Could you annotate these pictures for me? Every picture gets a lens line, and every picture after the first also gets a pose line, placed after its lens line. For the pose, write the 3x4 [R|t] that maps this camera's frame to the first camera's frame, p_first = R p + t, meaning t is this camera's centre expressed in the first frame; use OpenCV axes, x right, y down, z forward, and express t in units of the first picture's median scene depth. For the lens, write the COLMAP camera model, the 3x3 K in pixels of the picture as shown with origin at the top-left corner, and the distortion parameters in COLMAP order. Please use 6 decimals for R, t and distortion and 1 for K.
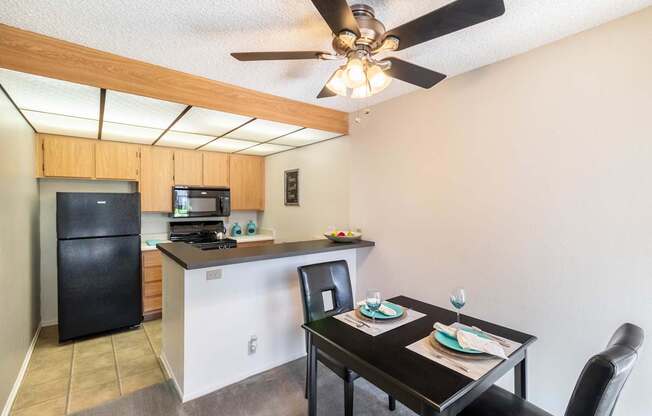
lens RADIAL K [[298.7, 0, 328.0], [0, 298.7, 201.8], [0, 0, 1]] dist [-0.001647, -0.000212]
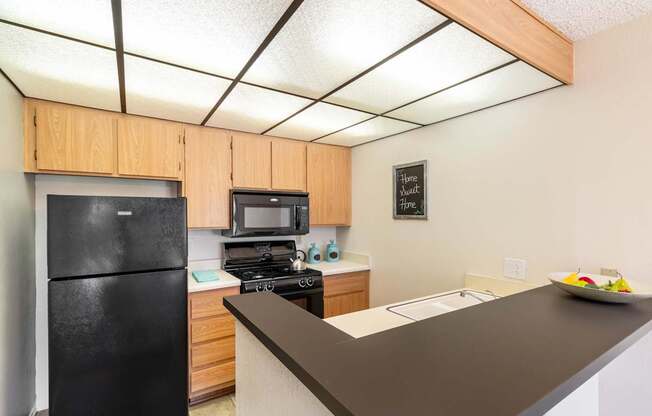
lens RADIAL K [[298.7, 0, 323.7], [0, 298.7, 214.6], [0, 0, 1]] dist [-0.001647, -0.000212]
pose [[0.995583, 0.004911, -0.093760, -0.249254], [-0.004361, 0.999972, 0.006068, -0.000594], [0.093787, -0.005632, 0.995576, 0.358447]]
